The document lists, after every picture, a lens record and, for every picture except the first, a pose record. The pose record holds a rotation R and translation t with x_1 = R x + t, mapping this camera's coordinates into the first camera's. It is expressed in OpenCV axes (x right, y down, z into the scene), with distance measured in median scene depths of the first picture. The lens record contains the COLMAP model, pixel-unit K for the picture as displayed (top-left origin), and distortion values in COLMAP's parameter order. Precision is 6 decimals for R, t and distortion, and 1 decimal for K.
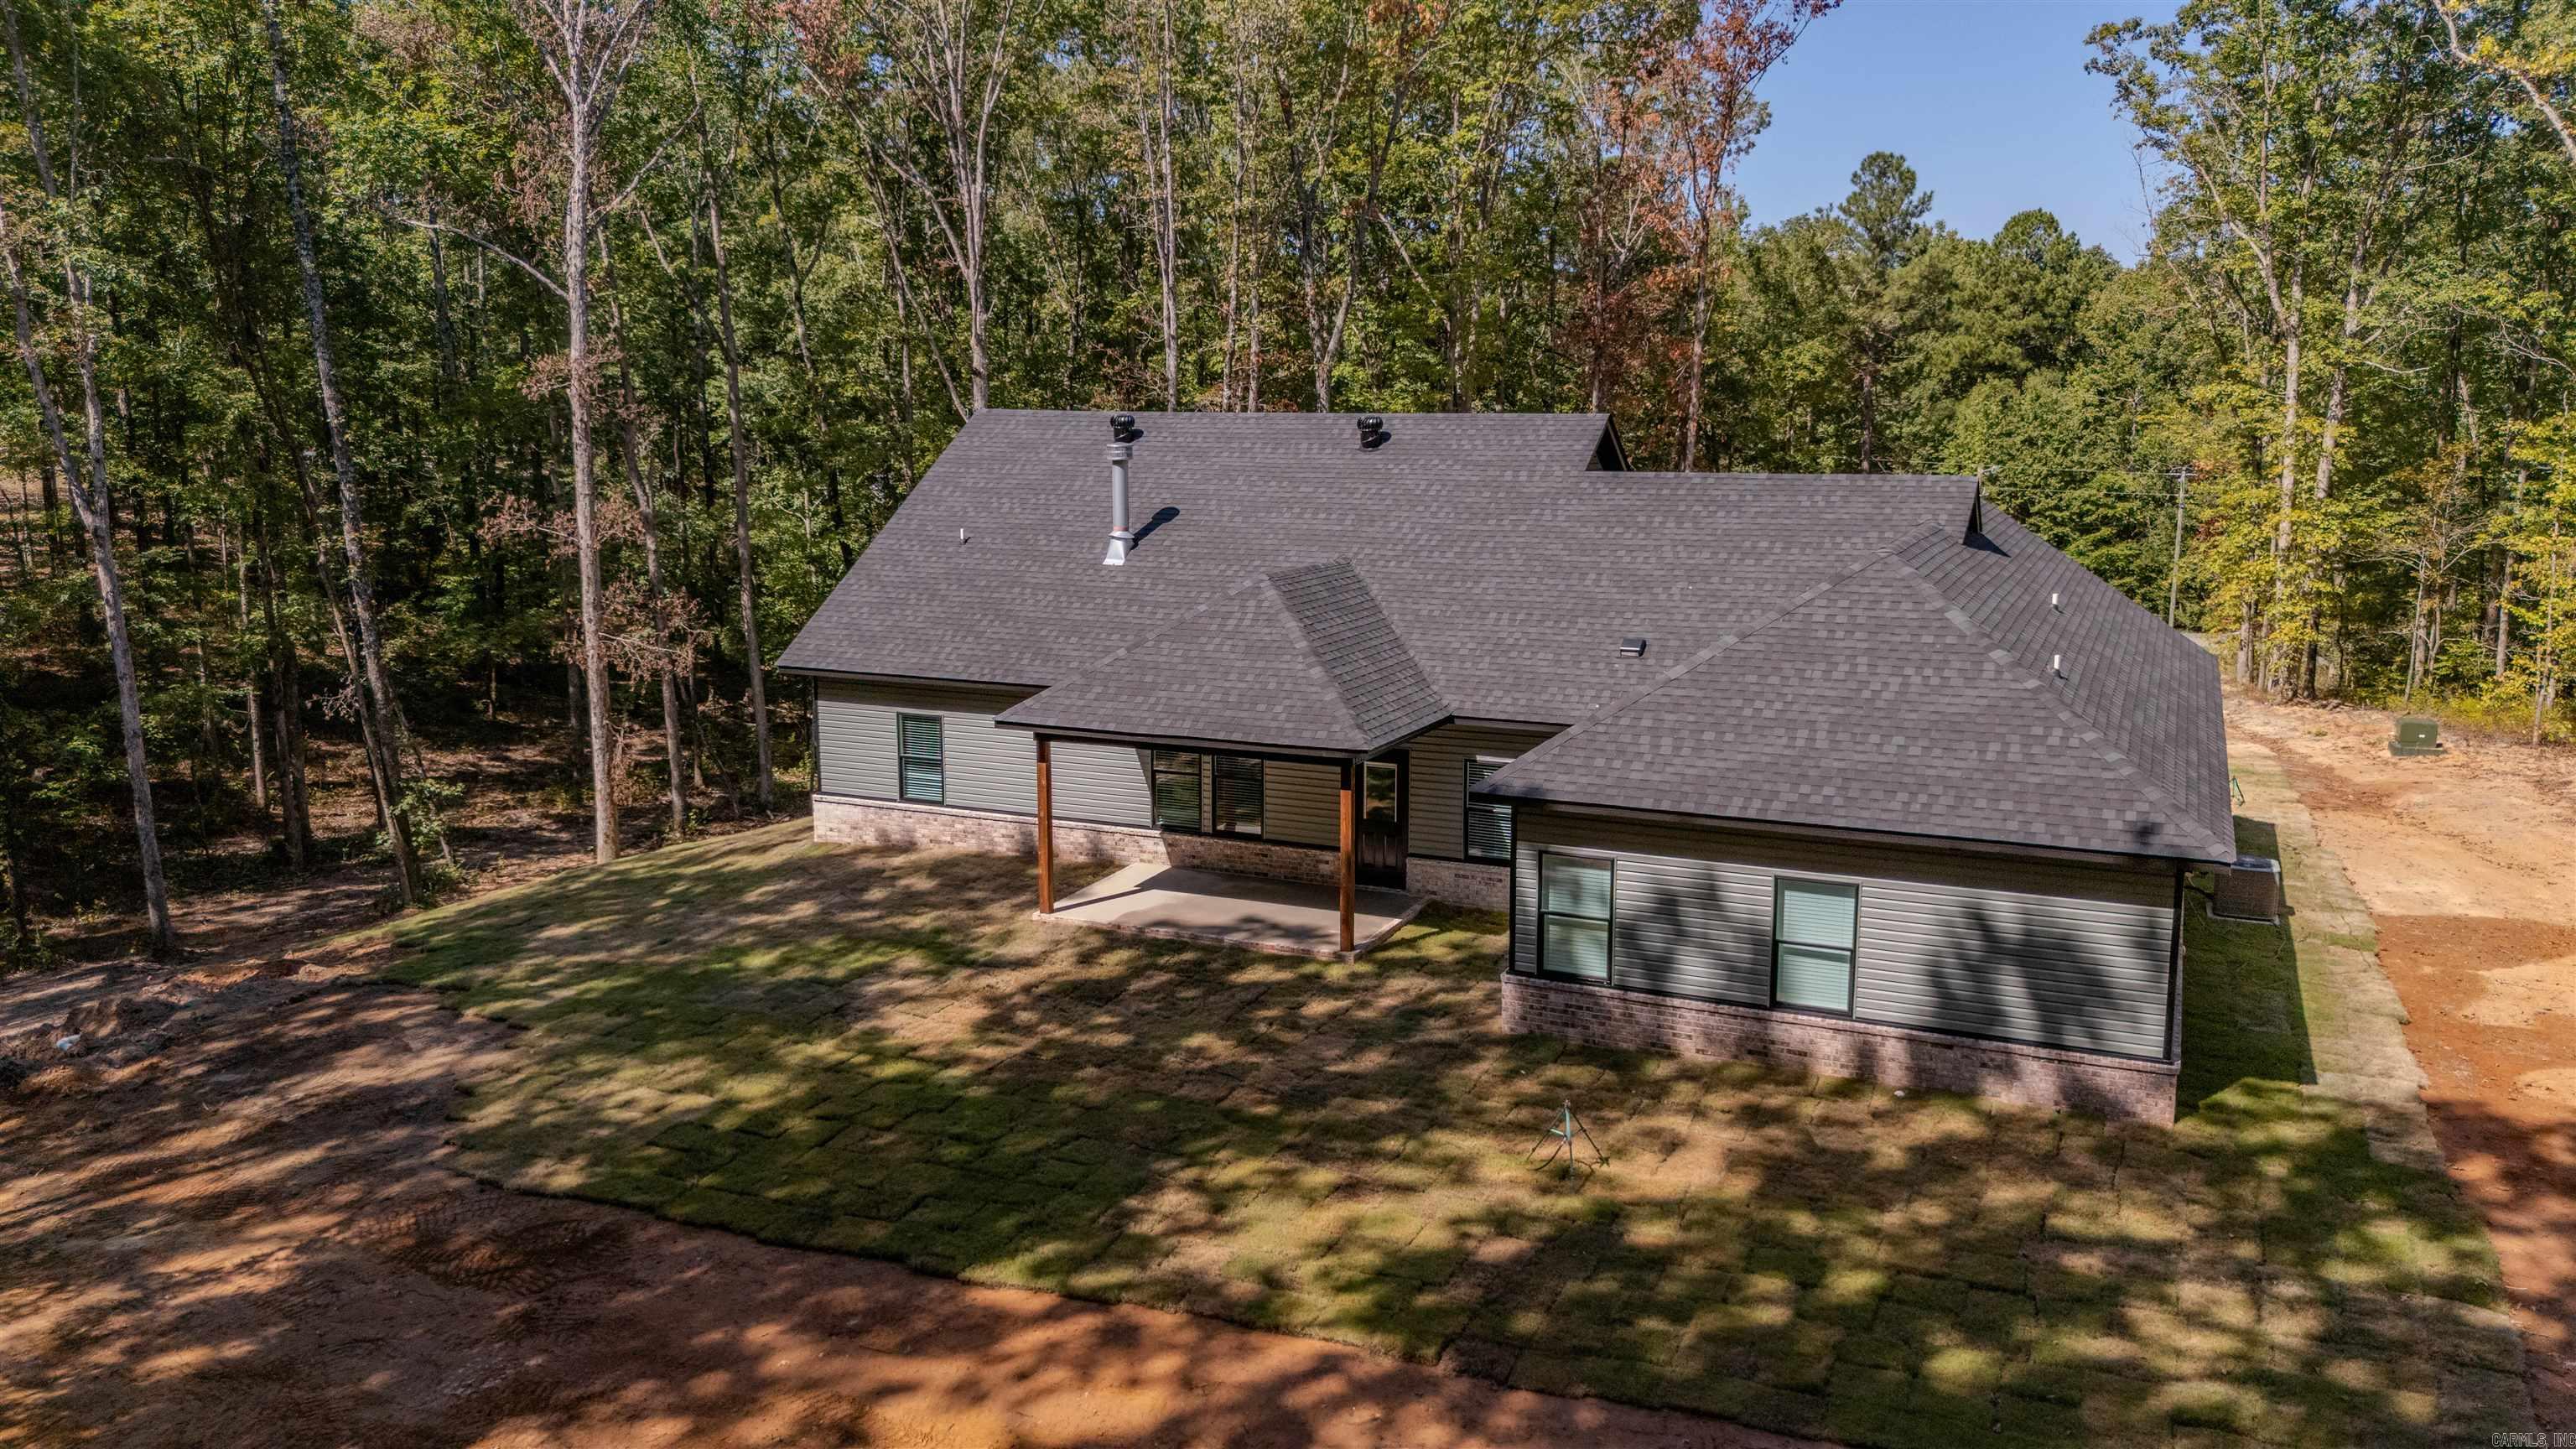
lens RADIAL K [[2010.3, 0, 1286.6], [0, 2010.3, 727.6], [0, 0, 1]] dist [0.074986, -0.052683]
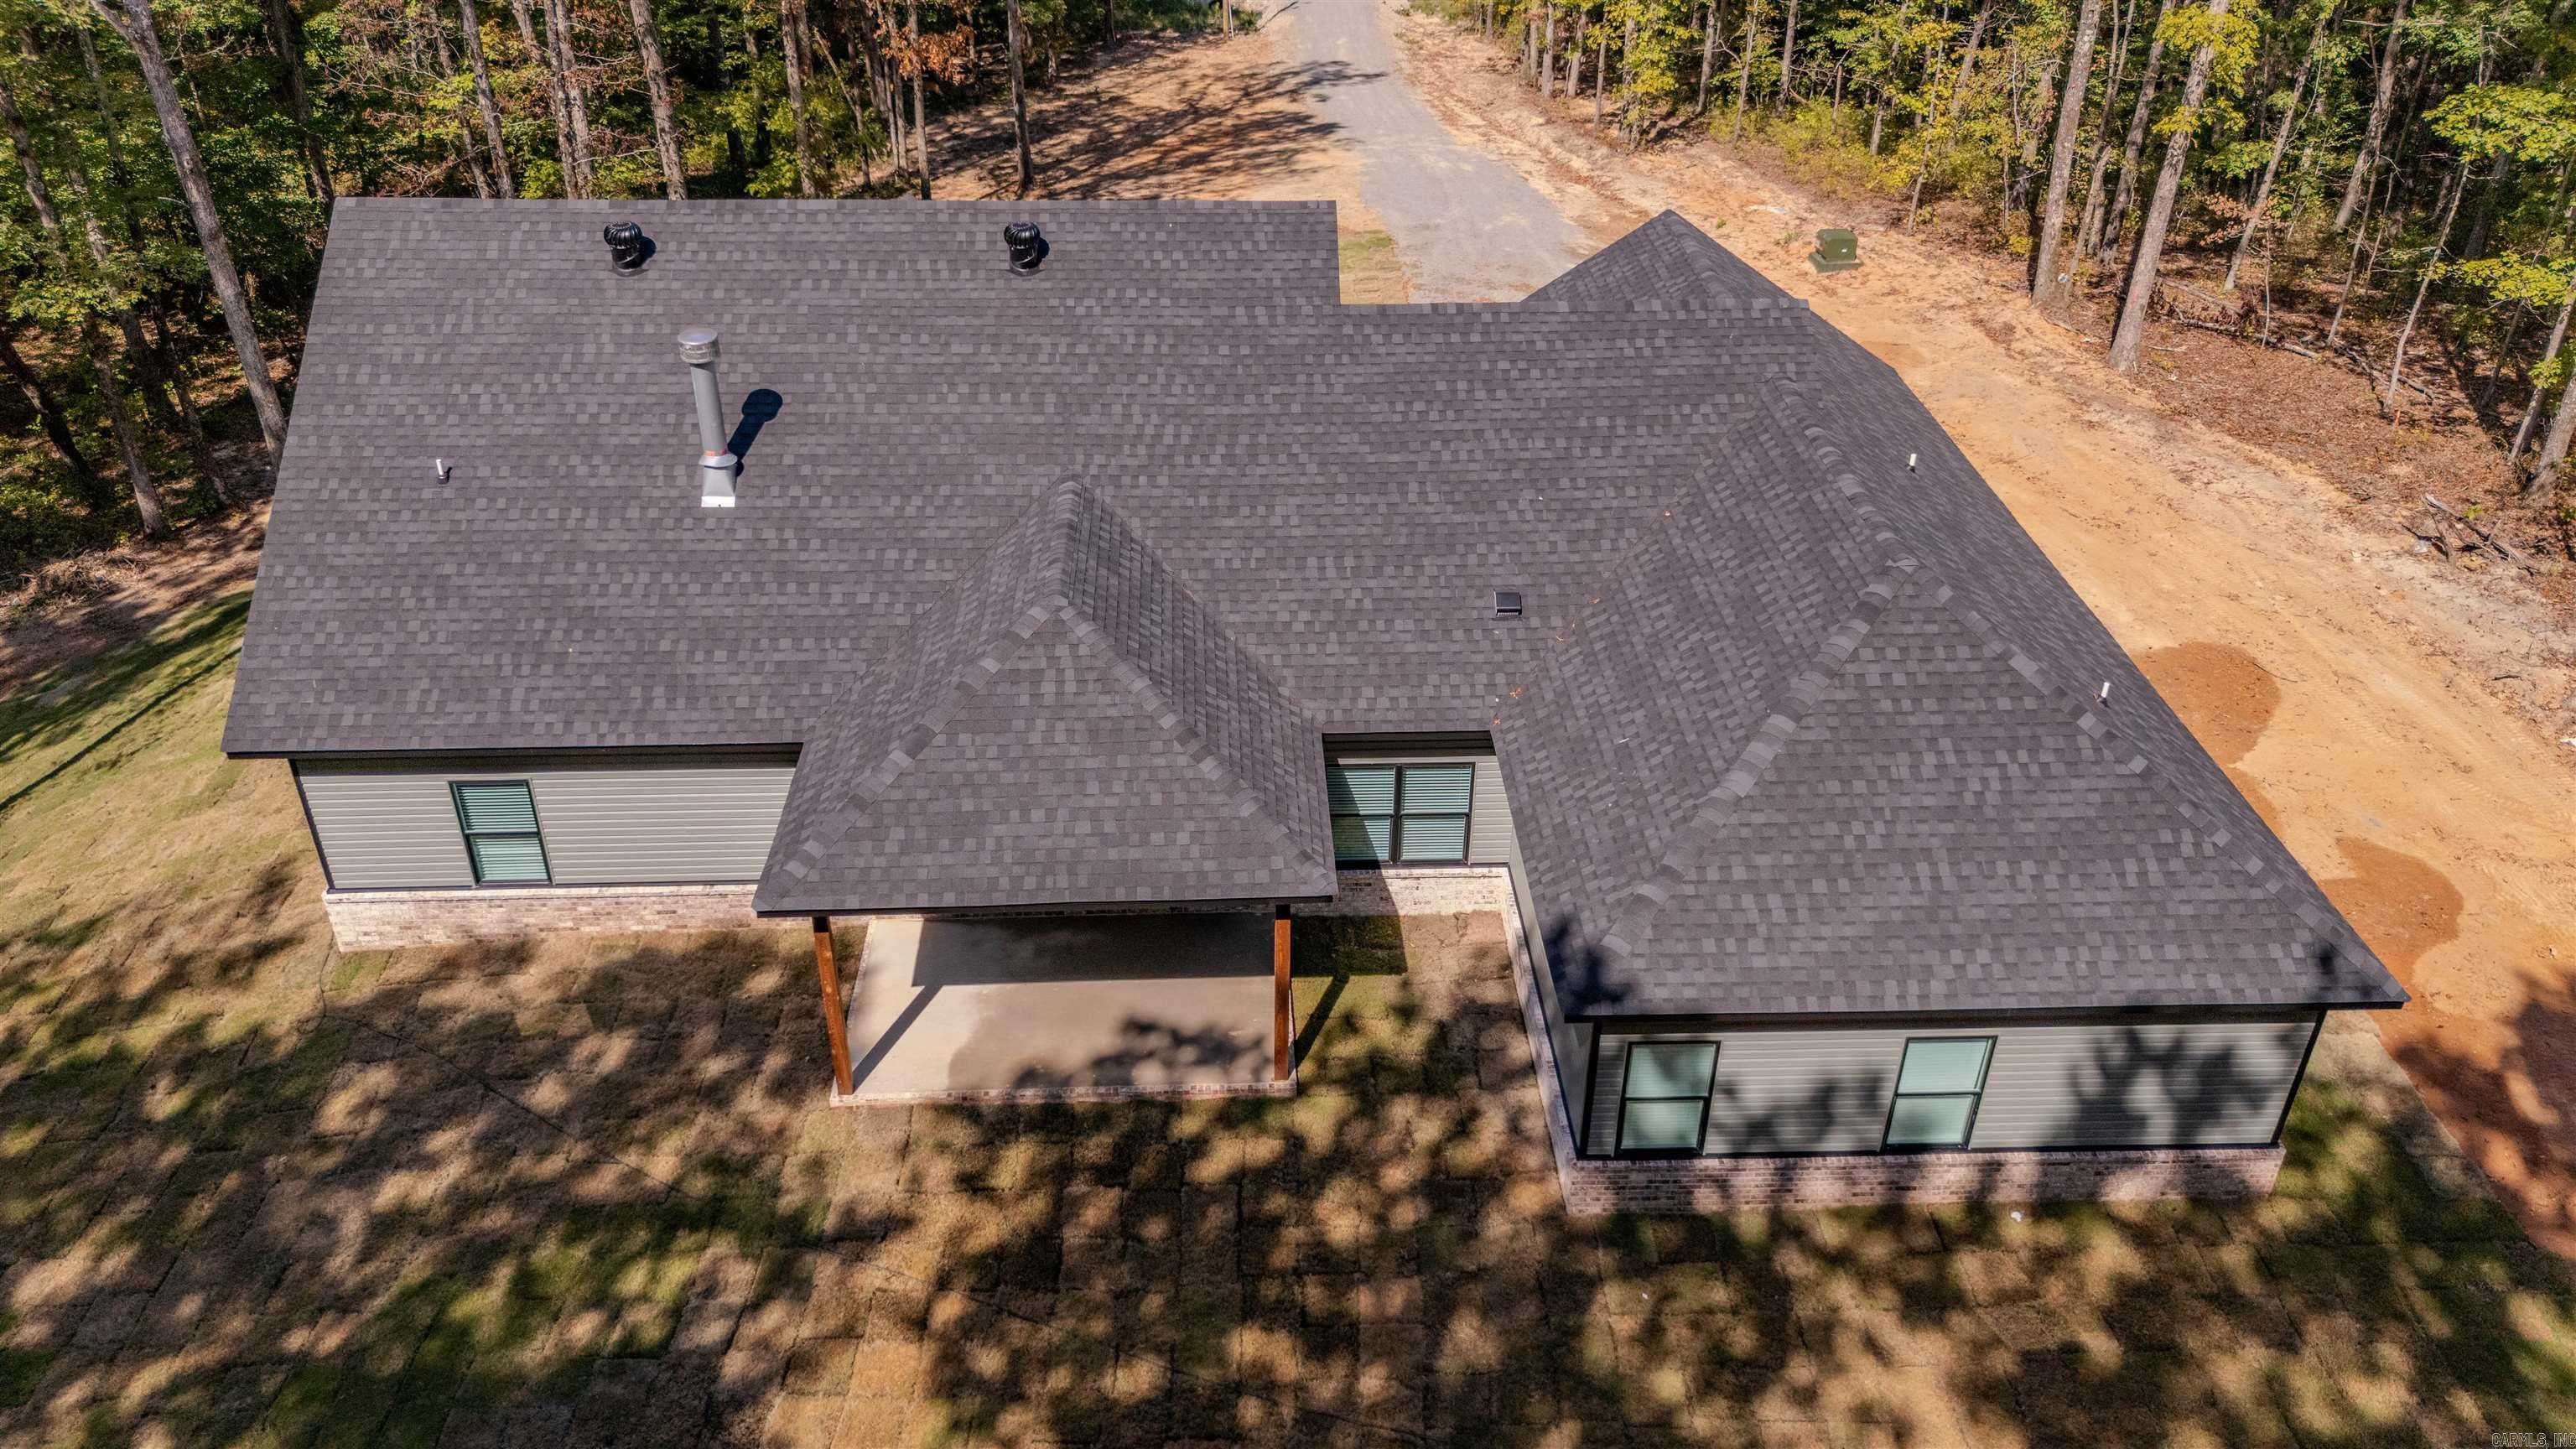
lens RADIAL K [[2010.3, 0, 1315.0], [0, 2010.3, 727.7], [0, 0, 1]] dist [0.074986, -0.052683]
pose [[0.883383, -0.252119, 0.395058, -0.279613], [0.070578, 0.904921, 0.419687, -0.407651], [-0.463307, -0.342862, 0.817185, 0.420816]]
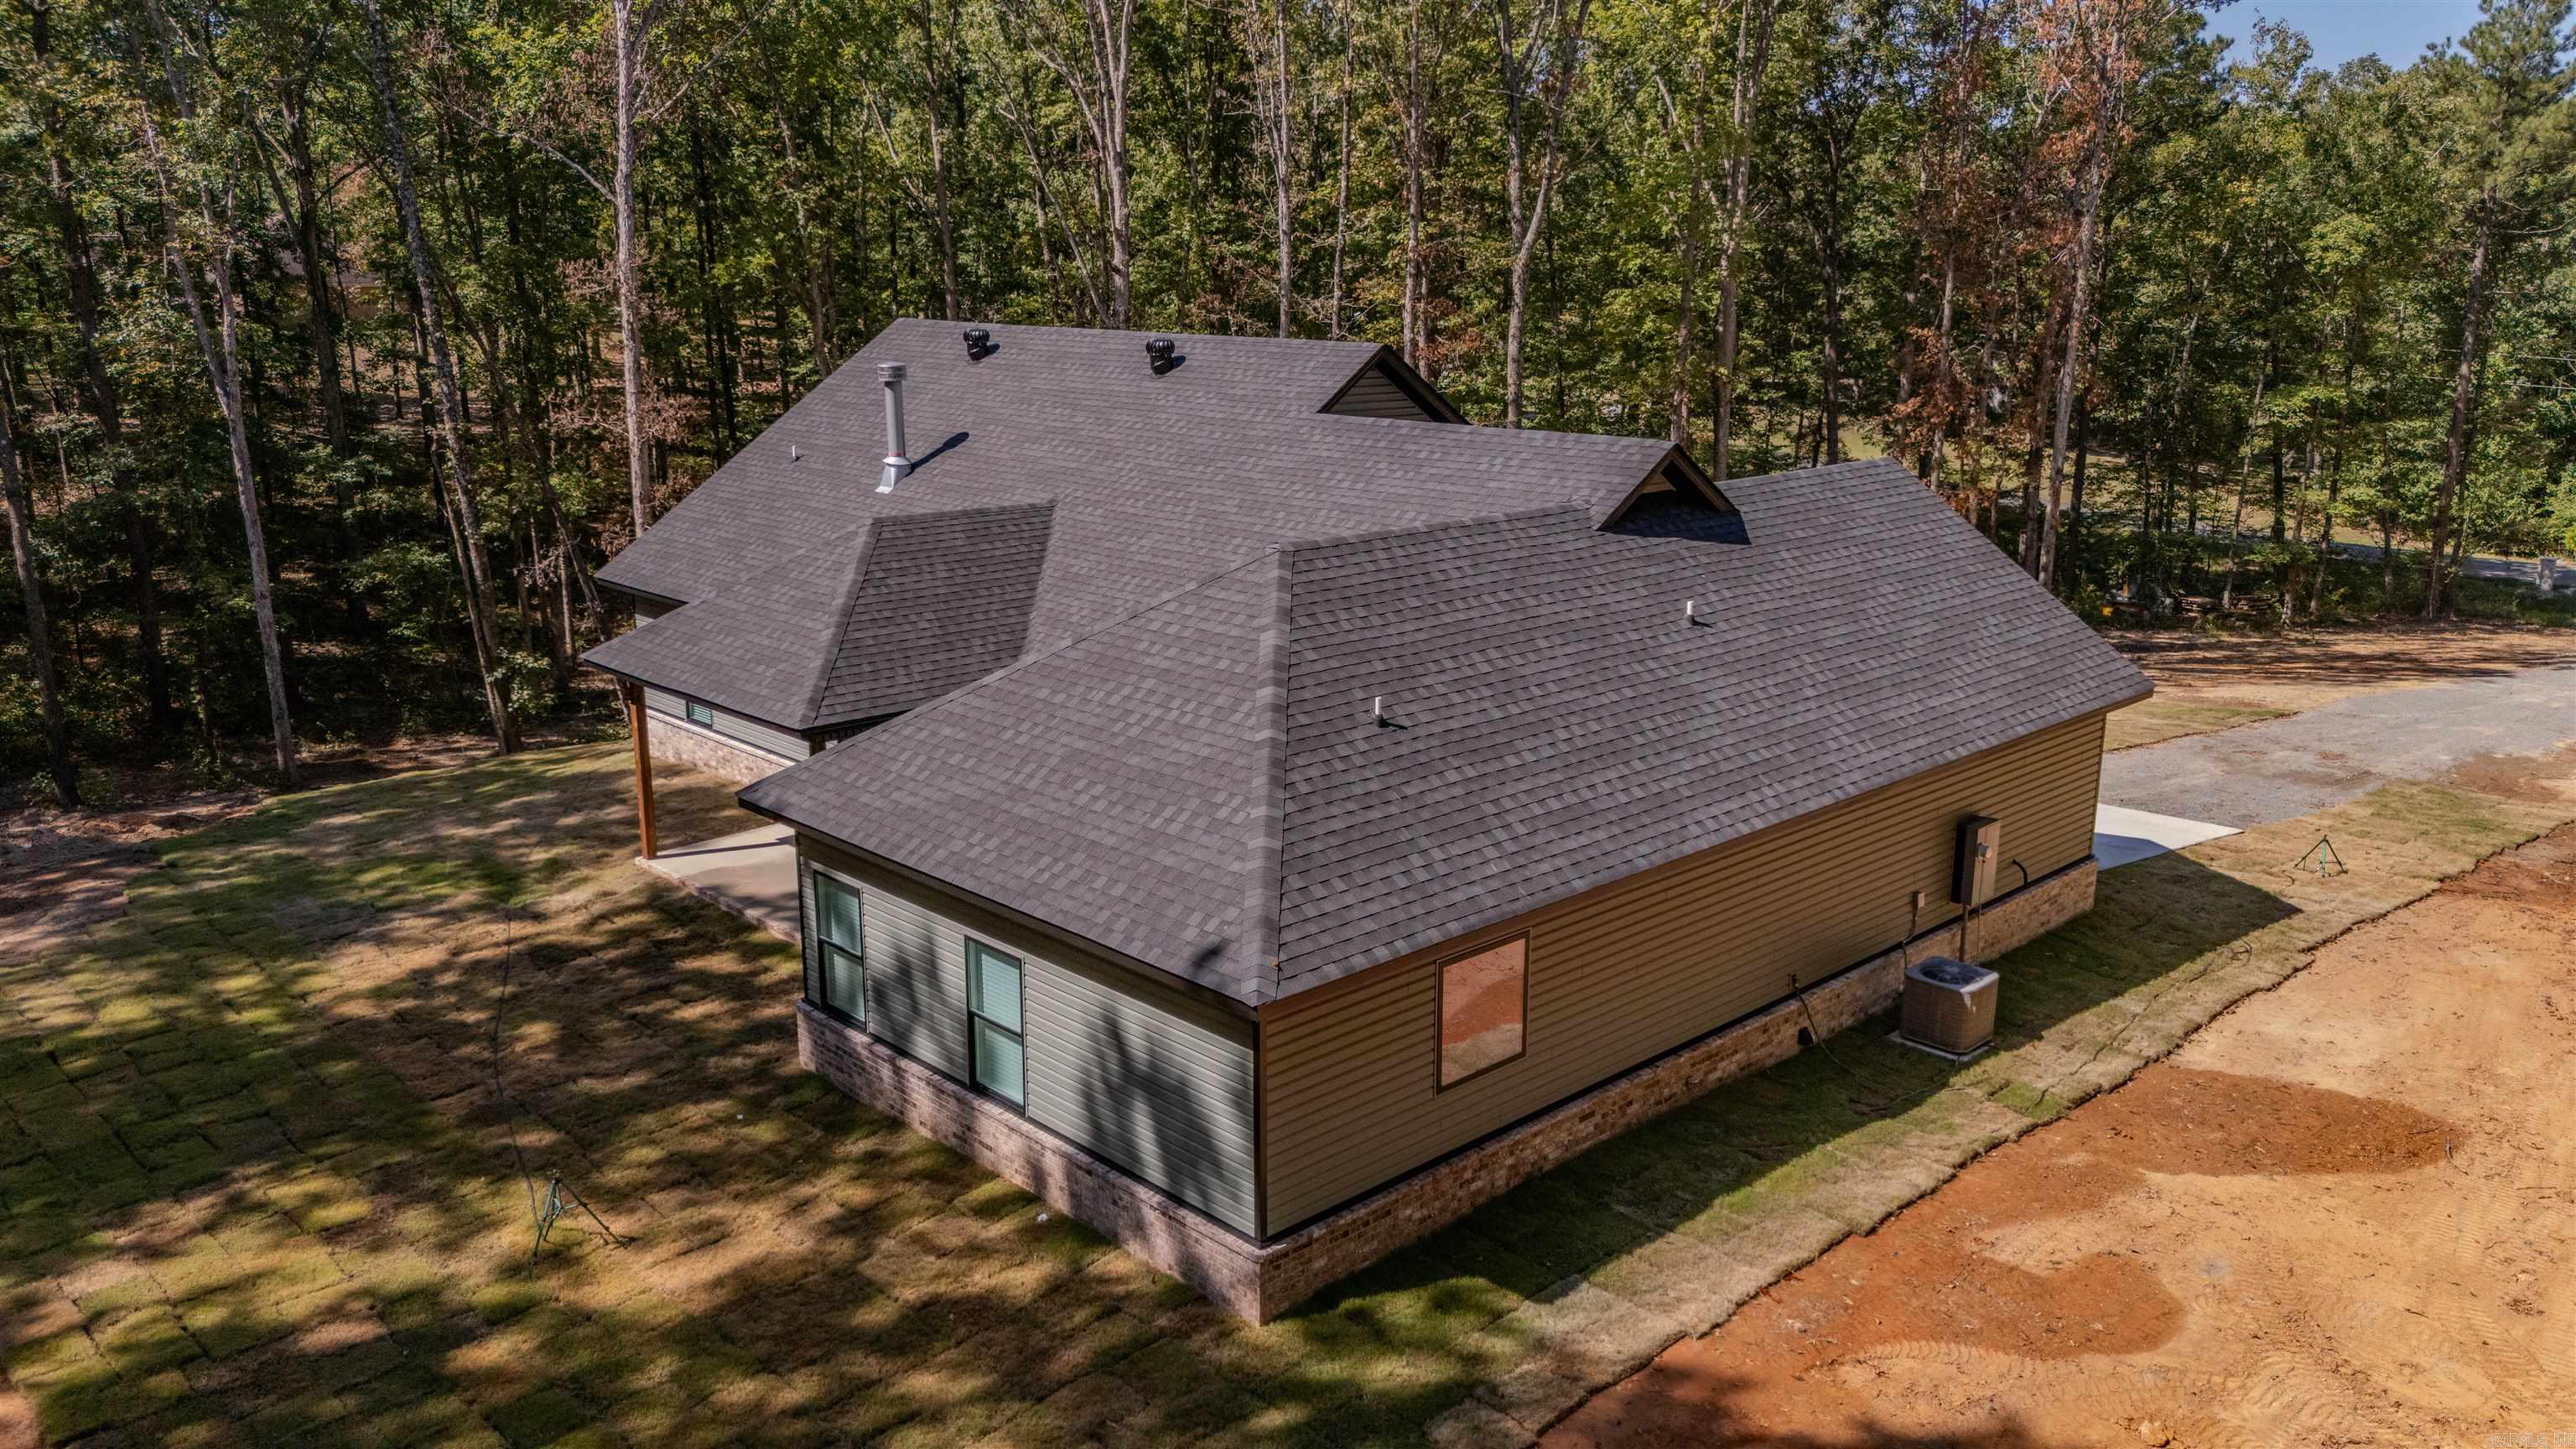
lens RADIAL K [[2010.3, 0, 1292.5], [0, 2010.3, 726.4], [0, 0, 1]] dist [0.074986, -0.052683]
pose [[0.922280, 0.093163, -0.375127, 0.635088], [-0.068148, 0.994508, 0.079440, -0.085122], [0.380468, -0.047701, 0.923563, 0.272157]]
